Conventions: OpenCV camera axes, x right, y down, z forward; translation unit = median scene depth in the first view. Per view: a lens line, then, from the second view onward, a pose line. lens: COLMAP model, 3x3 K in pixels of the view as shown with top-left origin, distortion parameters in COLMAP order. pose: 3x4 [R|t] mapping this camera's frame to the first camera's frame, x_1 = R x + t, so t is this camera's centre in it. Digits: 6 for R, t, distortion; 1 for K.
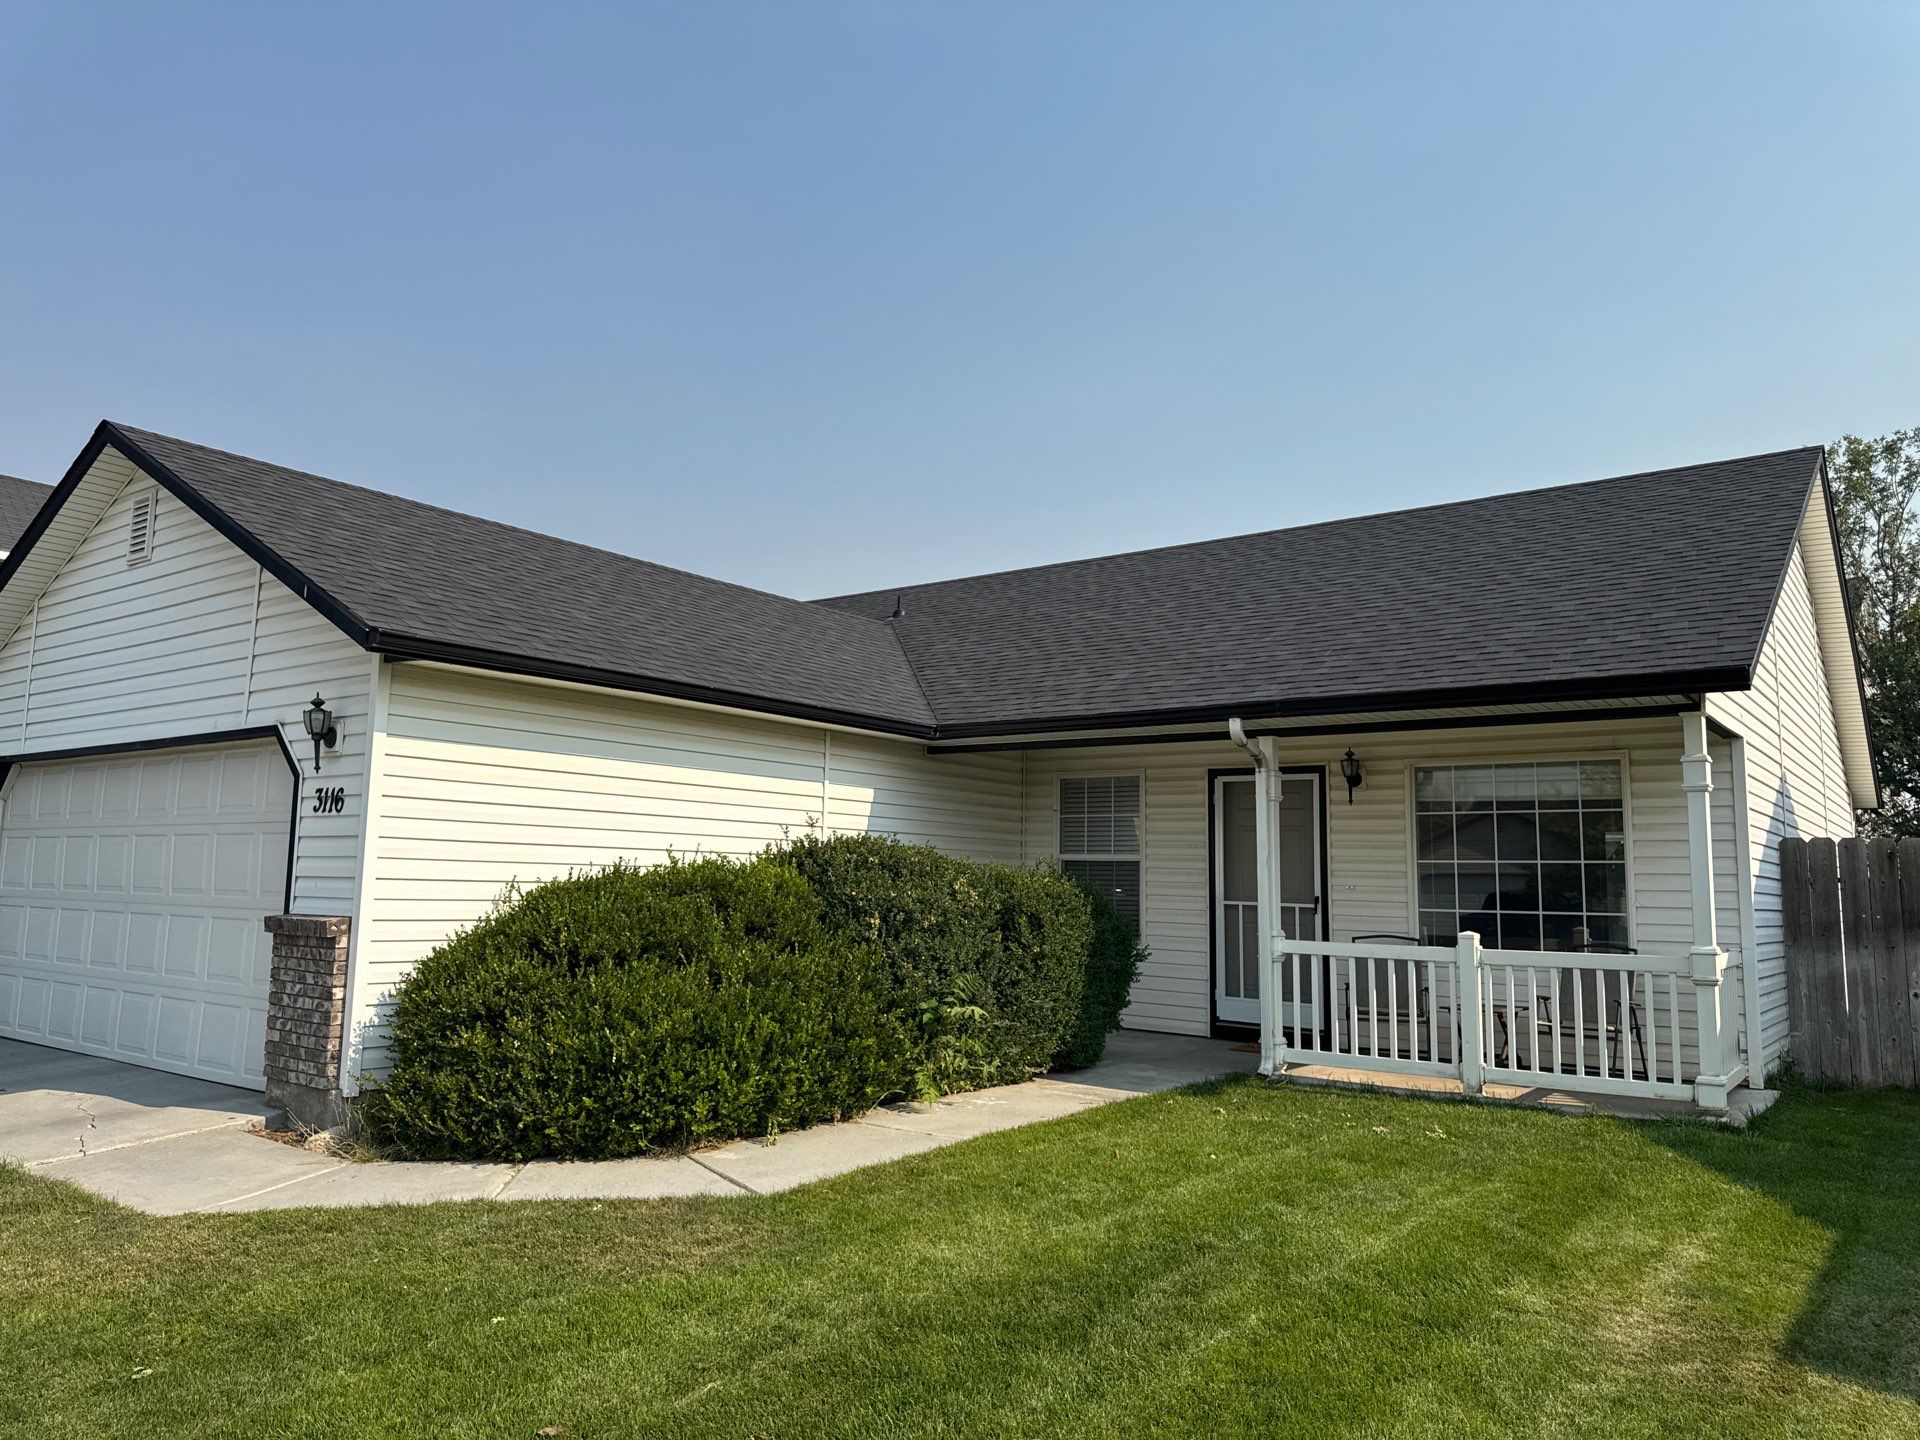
lens RADIAL K [[1405.9, 0, 921.3], [0, 1405.9, 732.3], [0, 0, 1]] dist [0.043020, -0.052025]
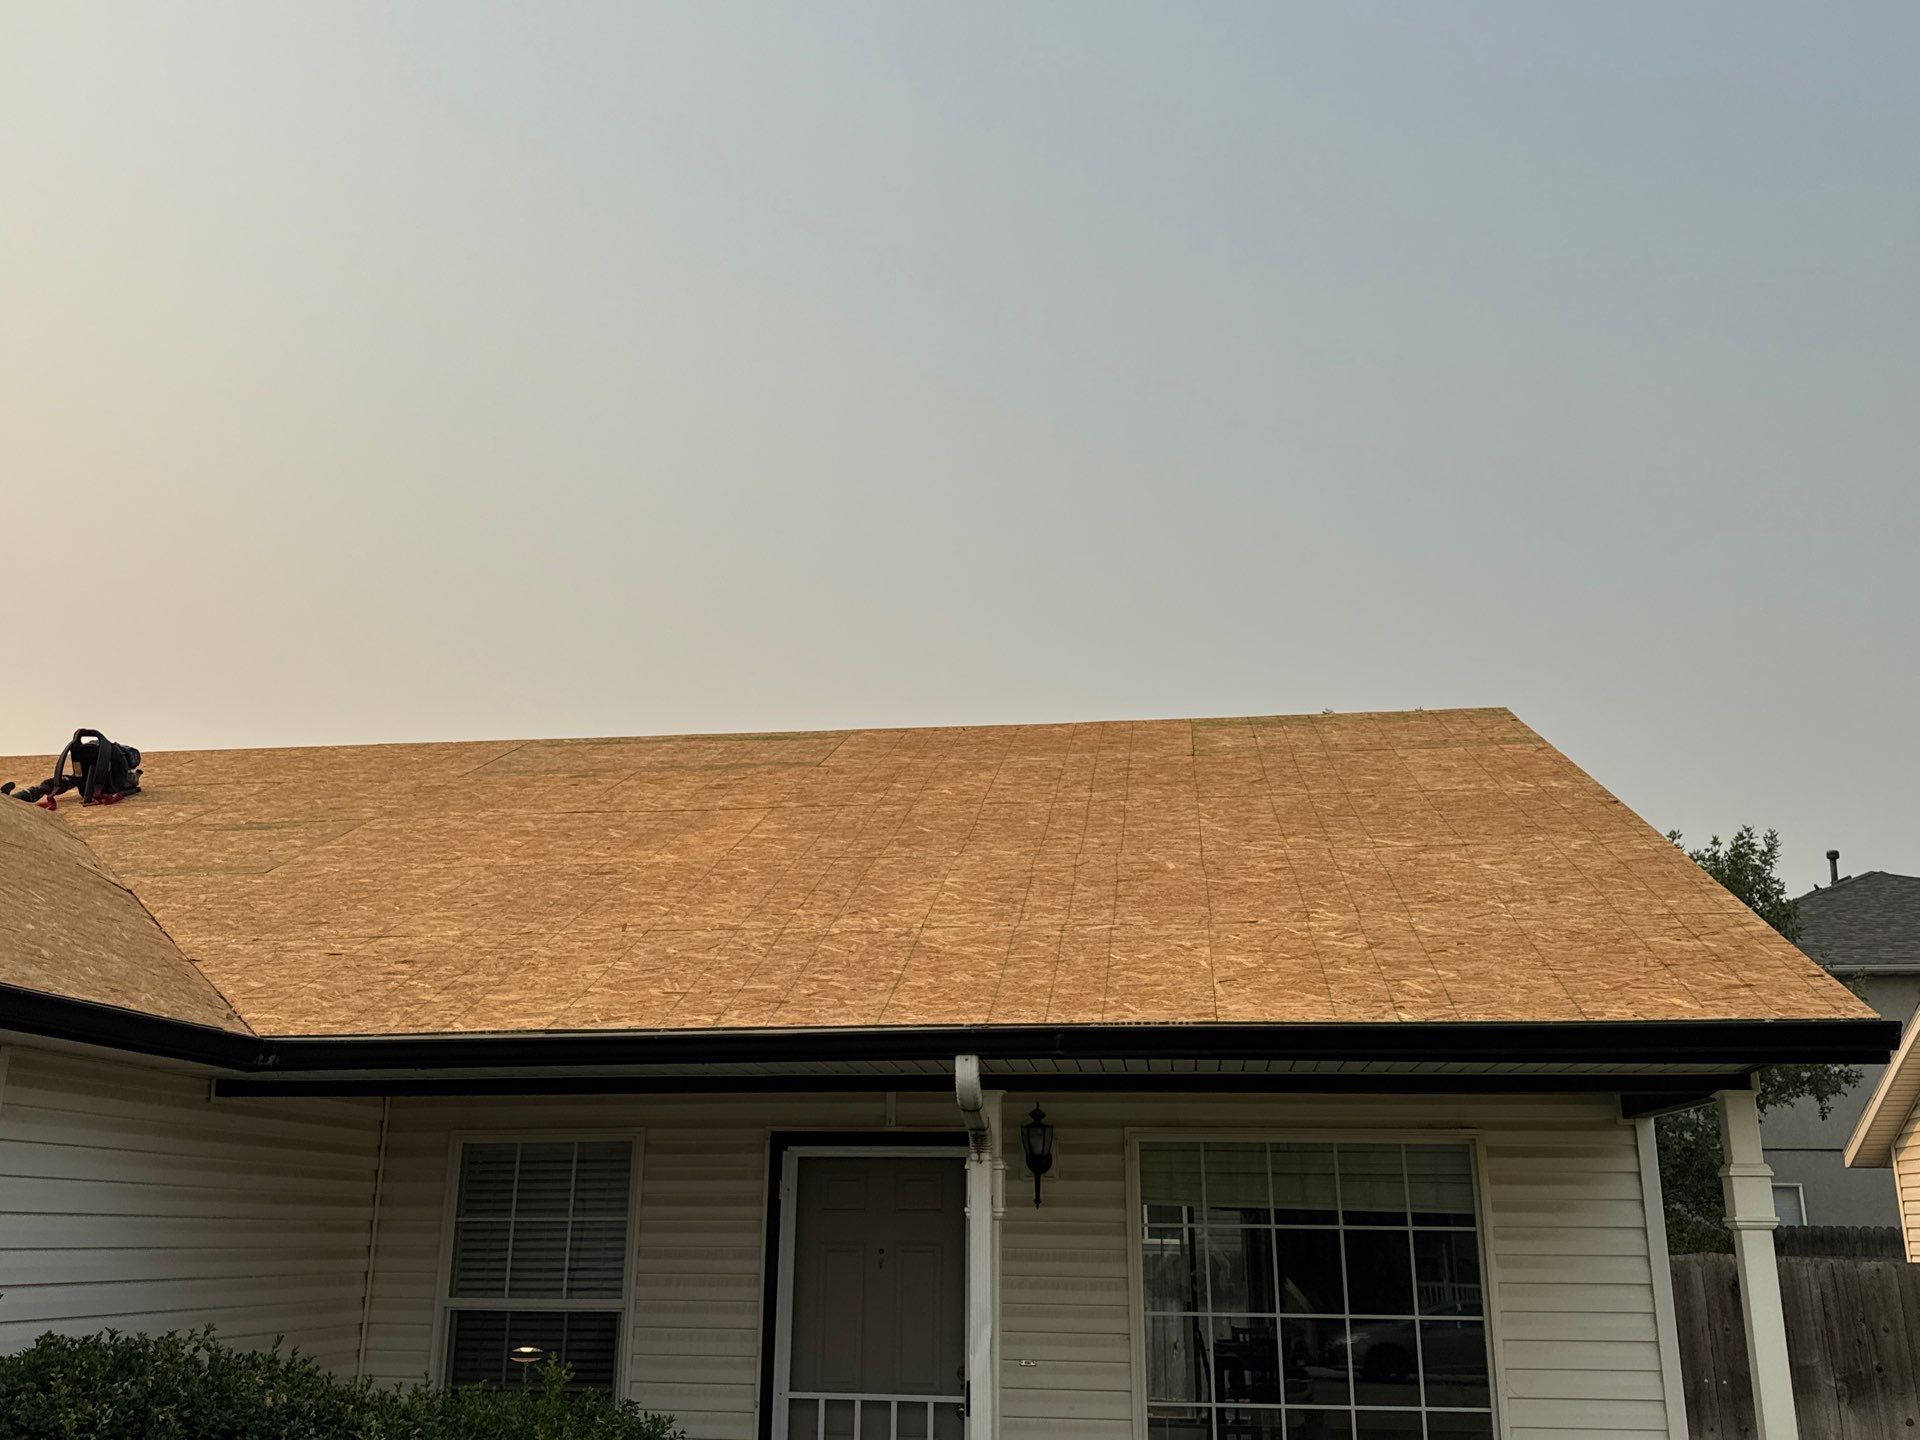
lens RADIAL K [[1703.9, 0, 976.3], [0, 1703.9, 709.3], [0, 0, 1]] dist [0.054388, -0.060811]
pose [[0.857144, 0.131956, 0.497888, -0.095489], [-0.043762, 0.981789, -0.184866, -0.019098], [-0.513215, 0.136668, 0.847309, 0.455998]]
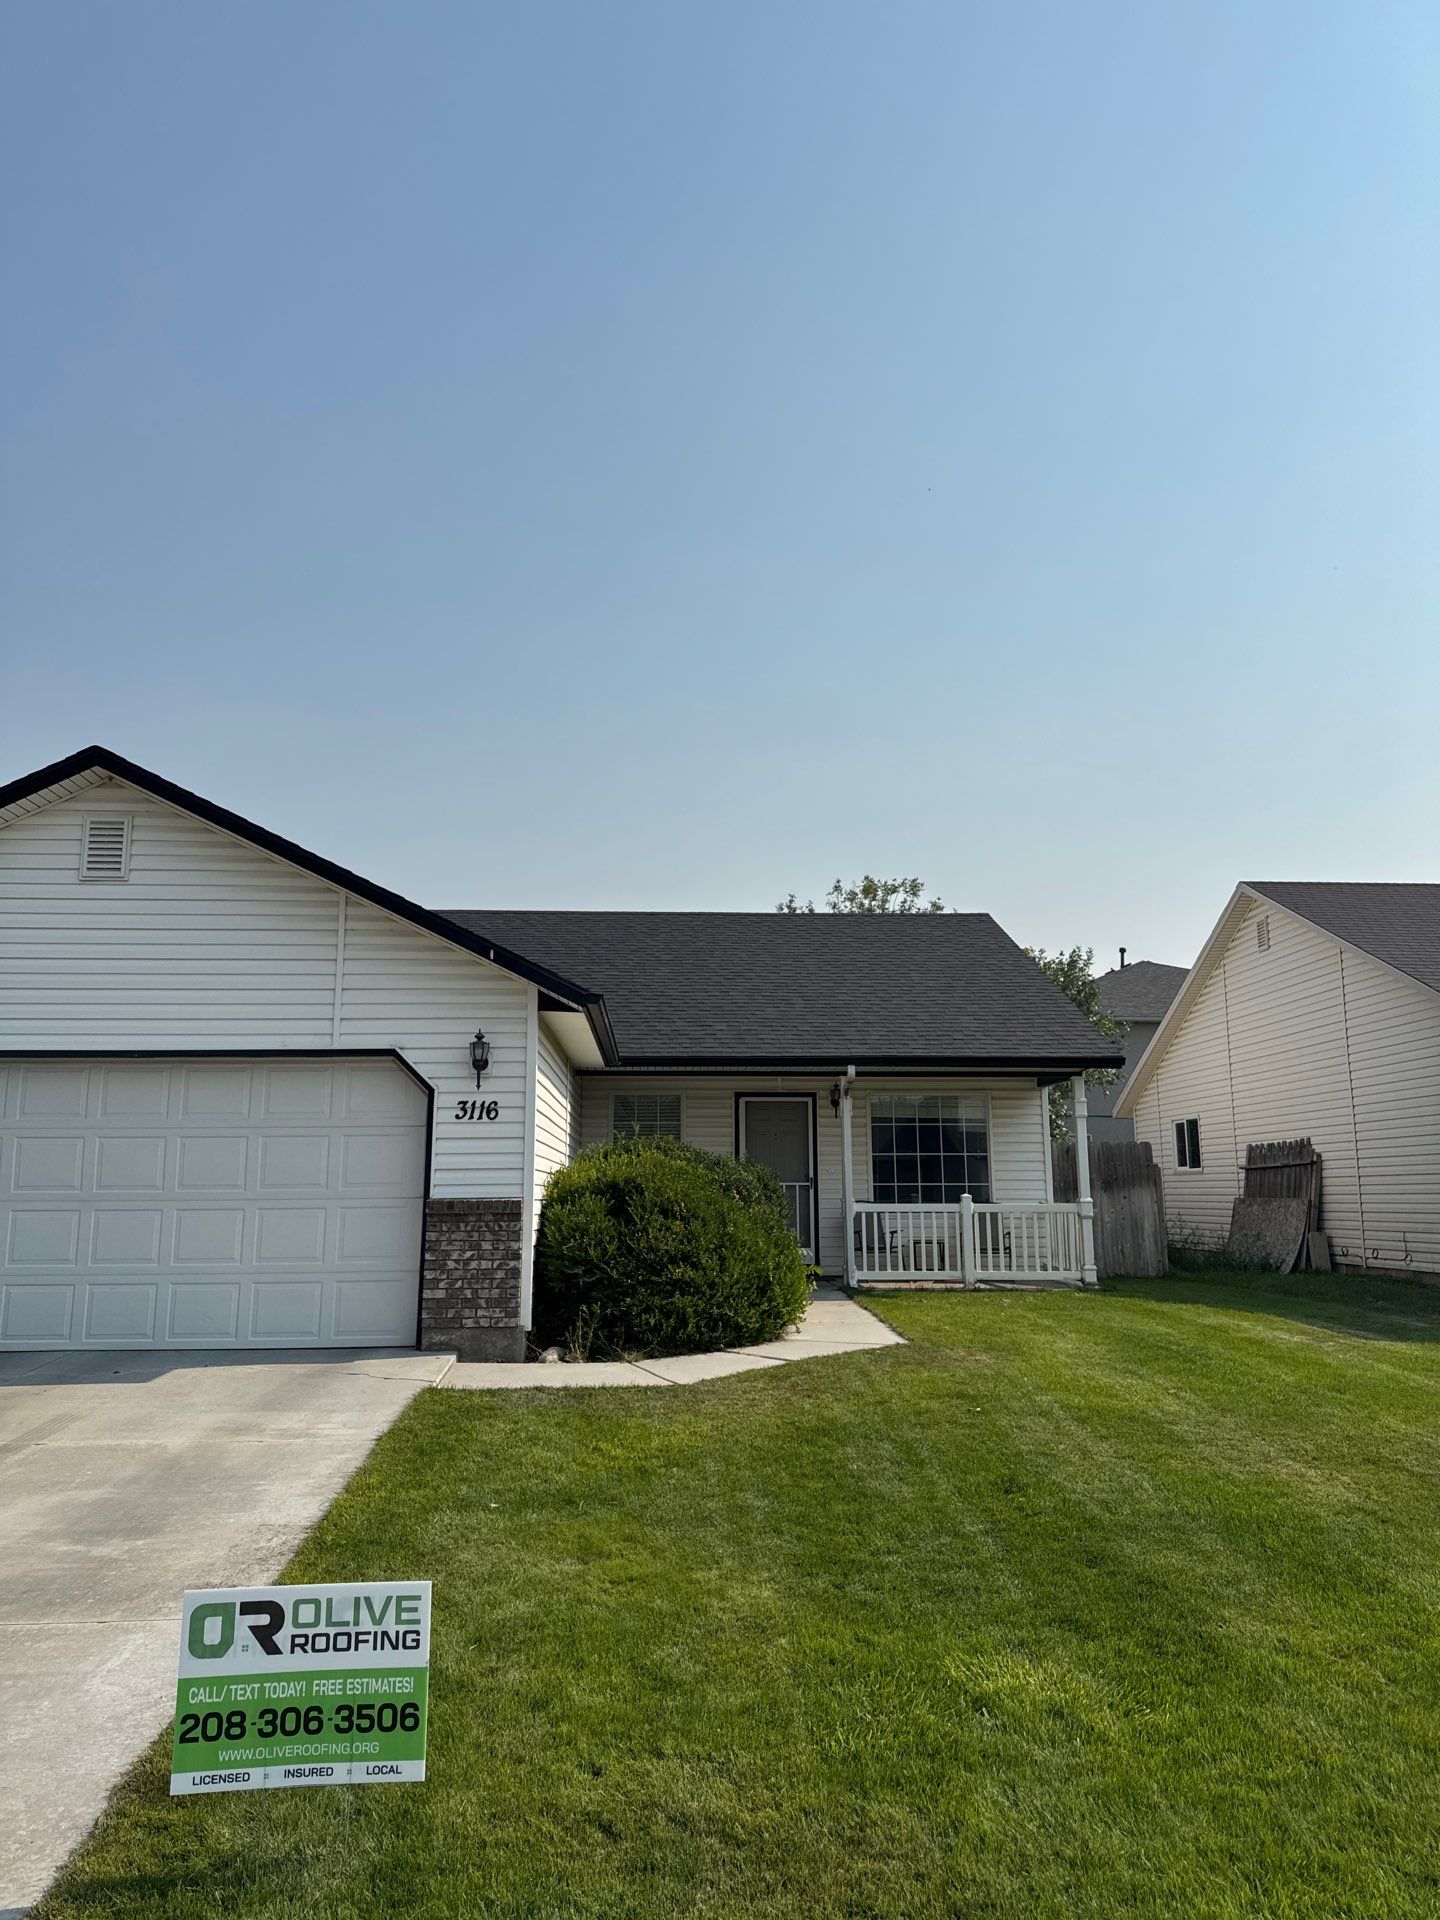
lens RADIAL K [[1405.9, 0, 711.3], [0, 1405.9, 958.4], [0, 0, 1]] dist [0.043020, -0.052025]
pose [[0.755050, 0.086105, 0.649989, -0.947318], [-0.053450, 0.996123, -0.069869, -0.010962], [-0.653485, 0.018013, 0.756725, -0.116980]]
